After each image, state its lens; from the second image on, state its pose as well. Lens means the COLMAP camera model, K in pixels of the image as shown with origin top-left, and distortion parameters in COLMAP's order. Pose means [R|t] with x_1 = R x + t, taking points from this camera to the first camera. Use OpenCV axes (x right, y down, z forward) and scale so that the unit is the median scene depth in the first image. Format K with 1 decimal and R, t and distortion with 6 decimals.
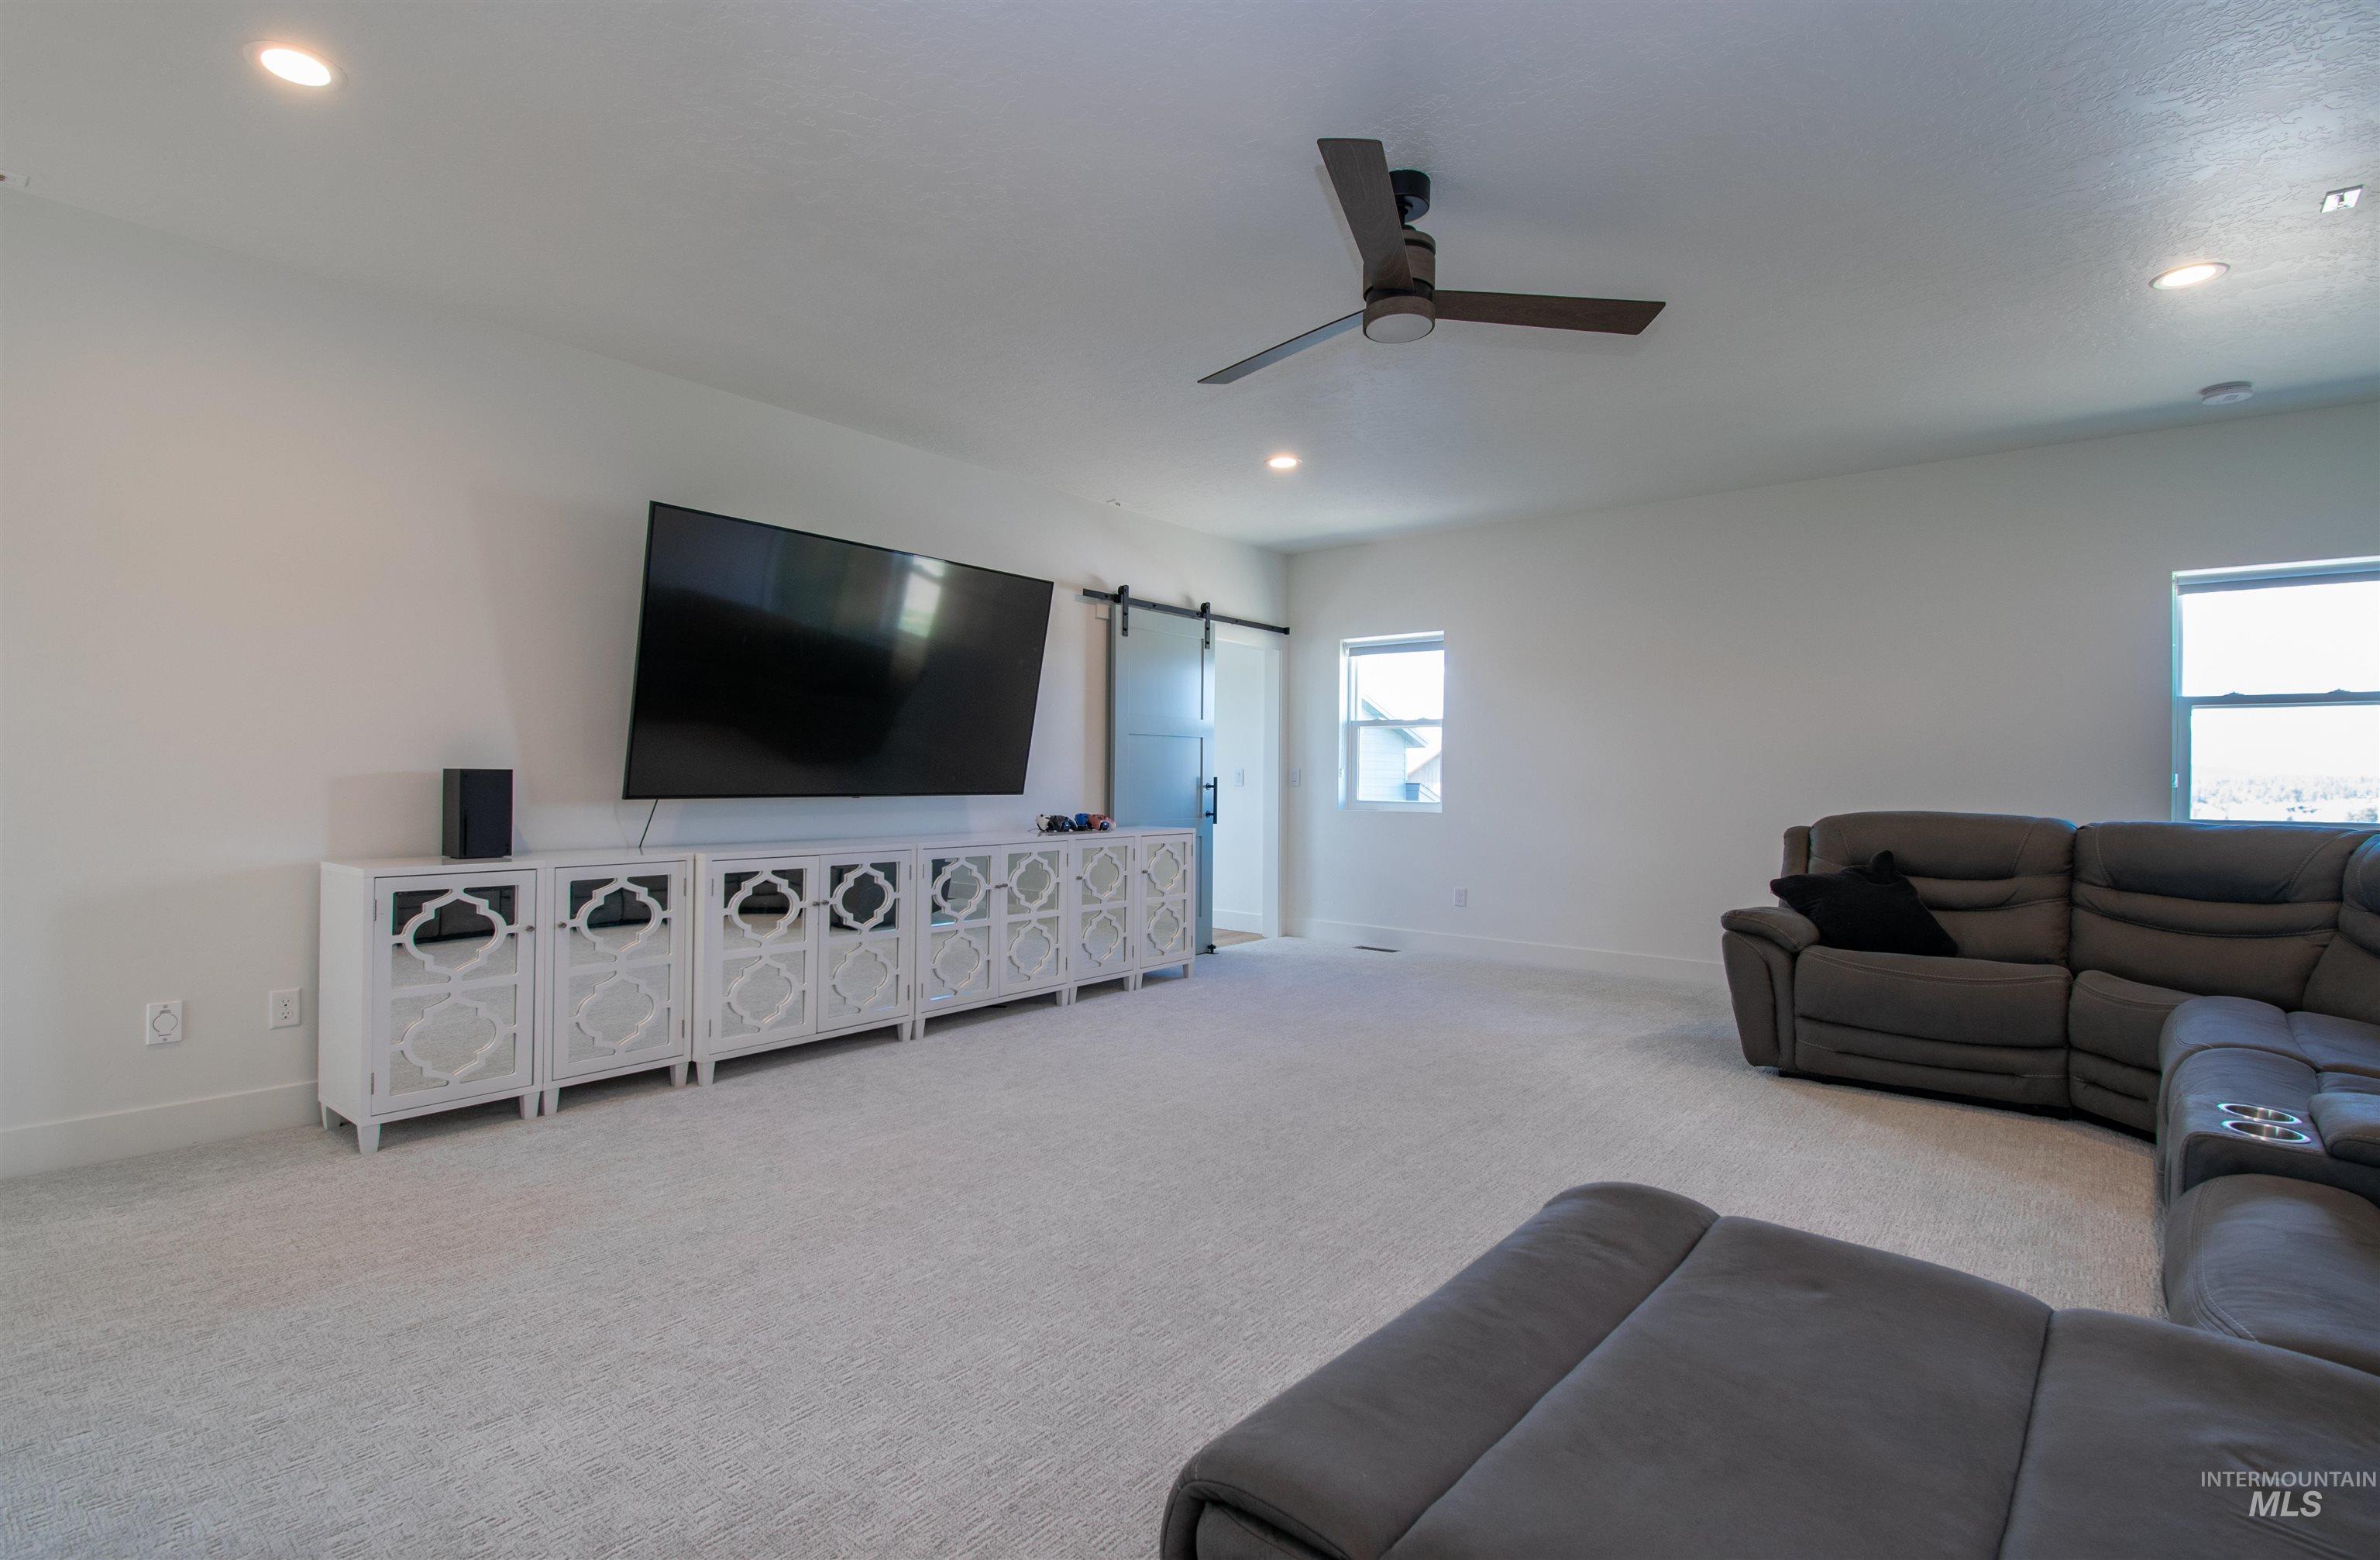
lens RADIAL K [[1148.1, 0, 1200.7], [0, 1148.1, 772.7], [0, 0, 1]] dist [0.002091, -0.002243]
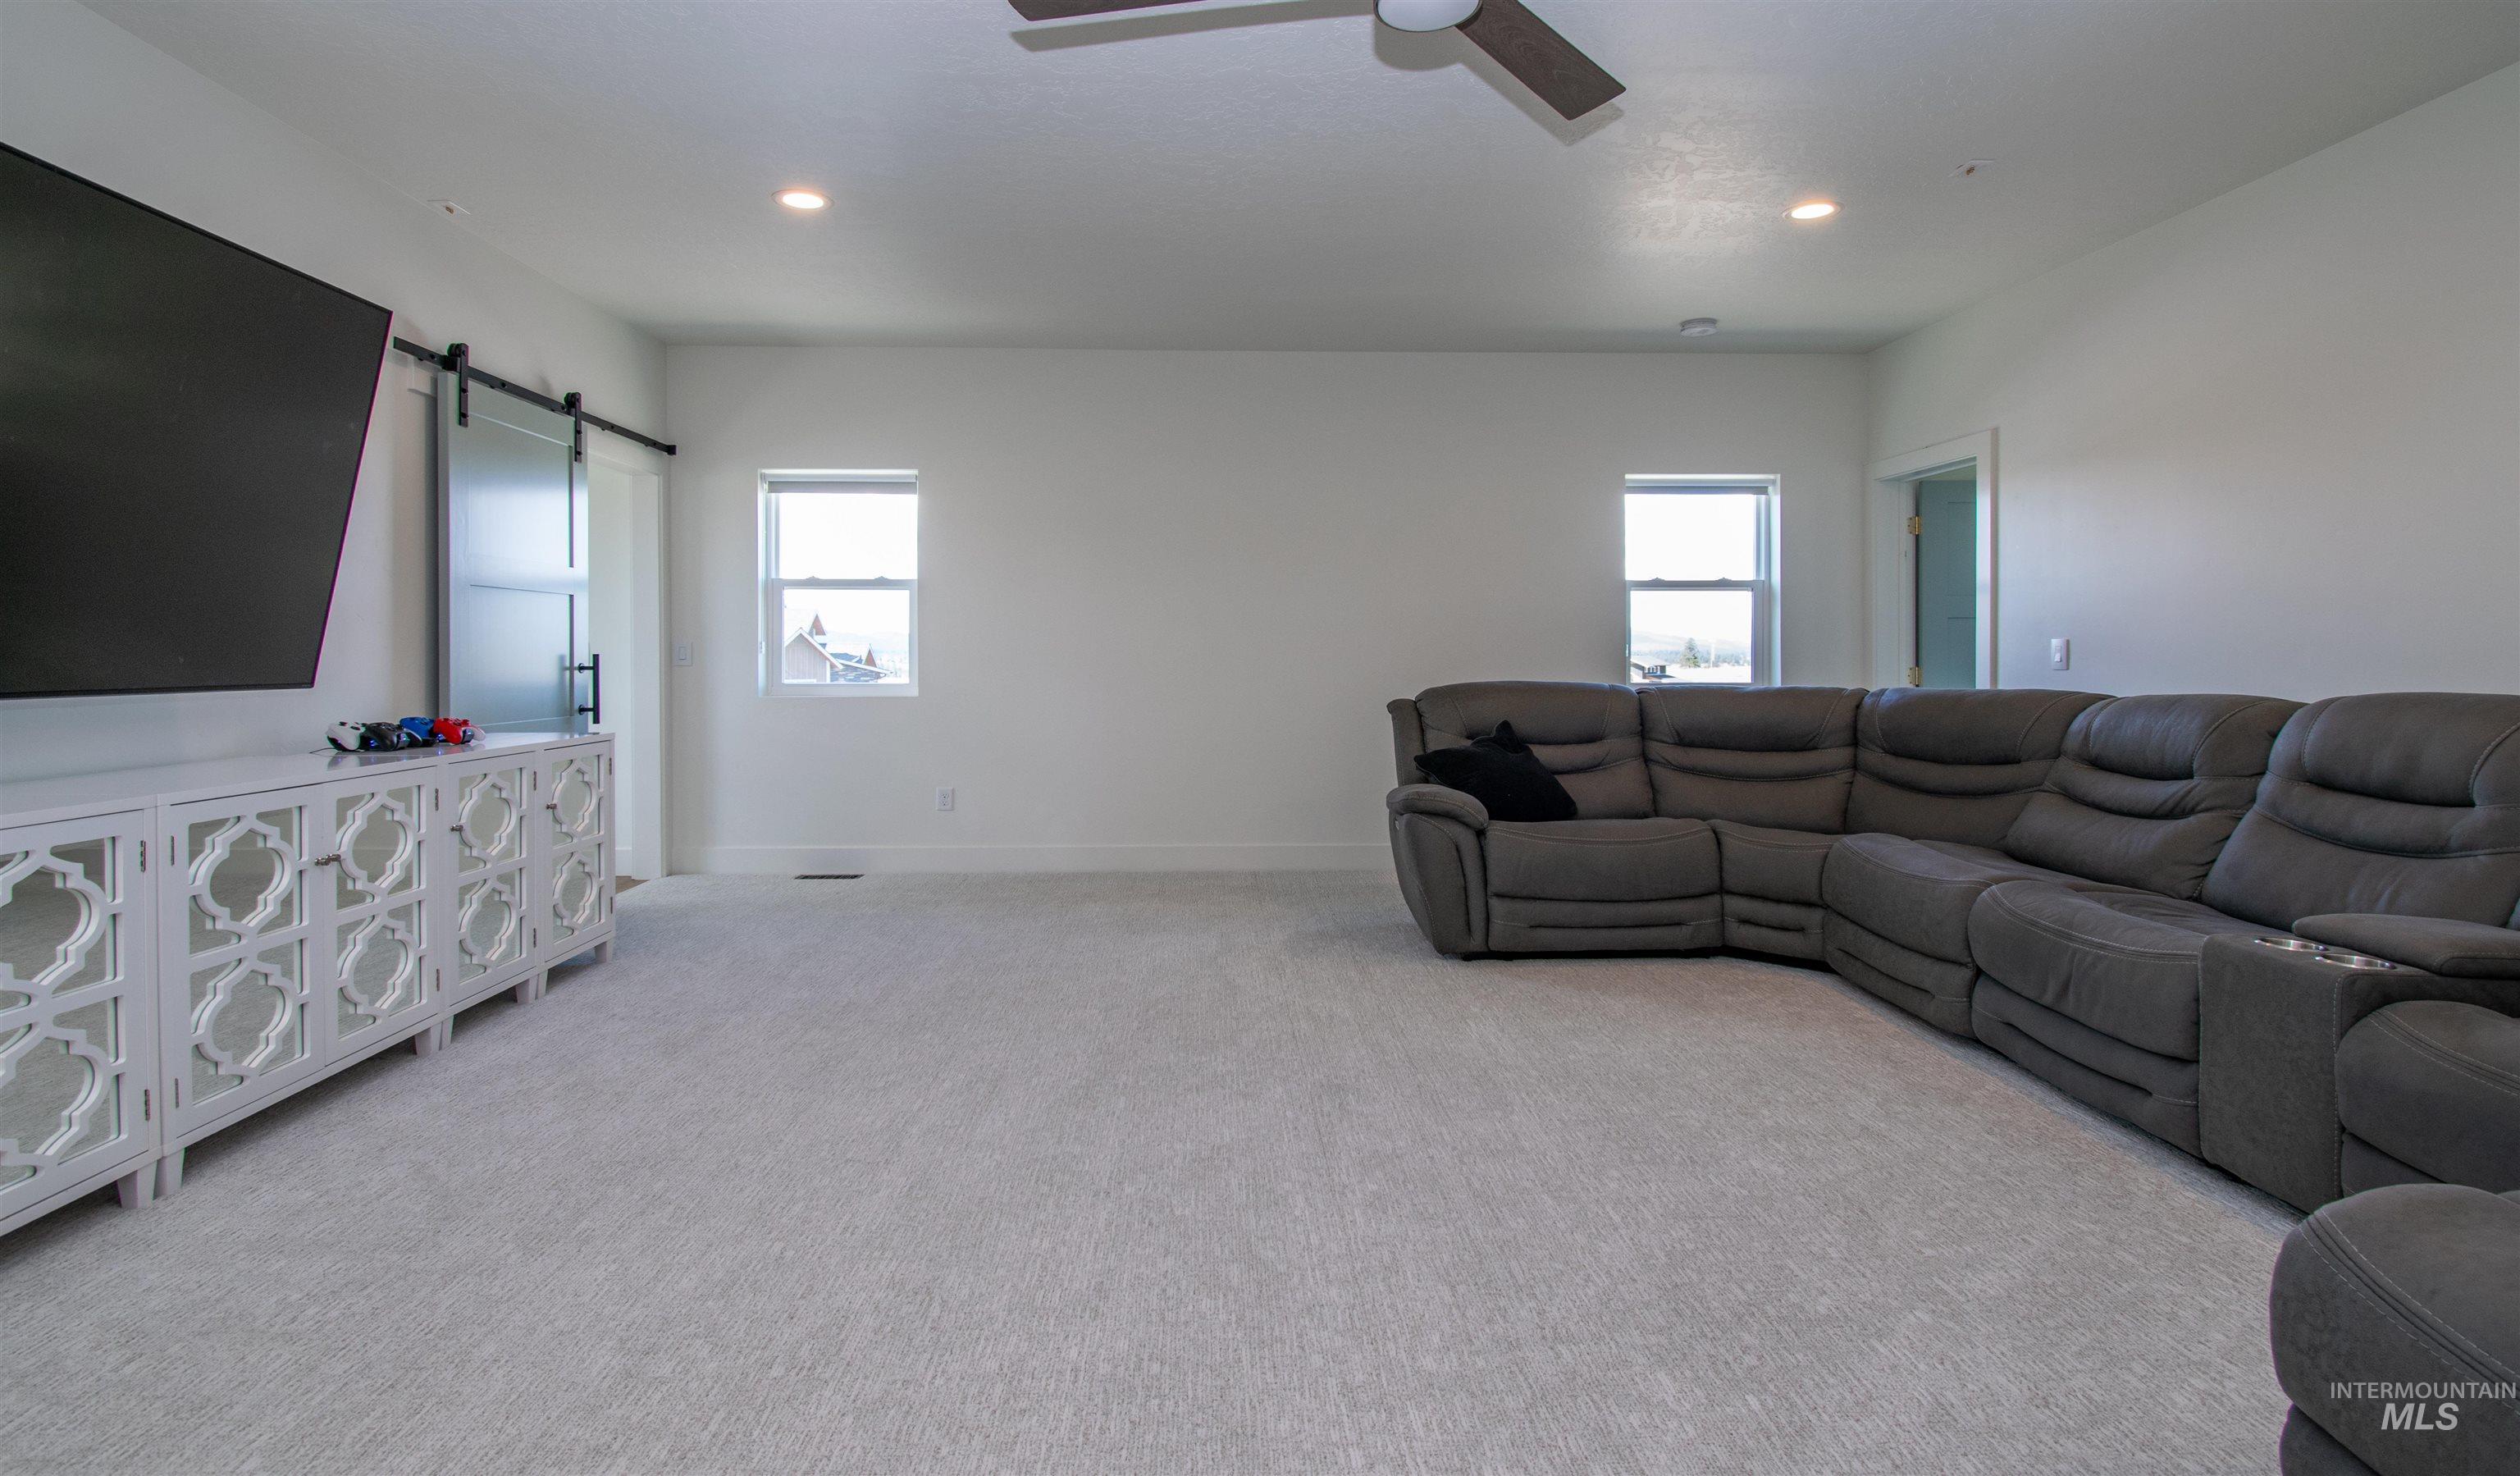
lens RADIAL K [[1192.2, 0, 1325.6], [0, 1192.2, 668.6], [0, 0, 1]] dist [0.000475, -0.006224]
pose [[0.742226, -0.015764, 0.669964, -0.205836], [0.003605, 0.999803, 0.019531, 0.000425], [-0.670140, -0.012081, 0.742136, 0.287774]]
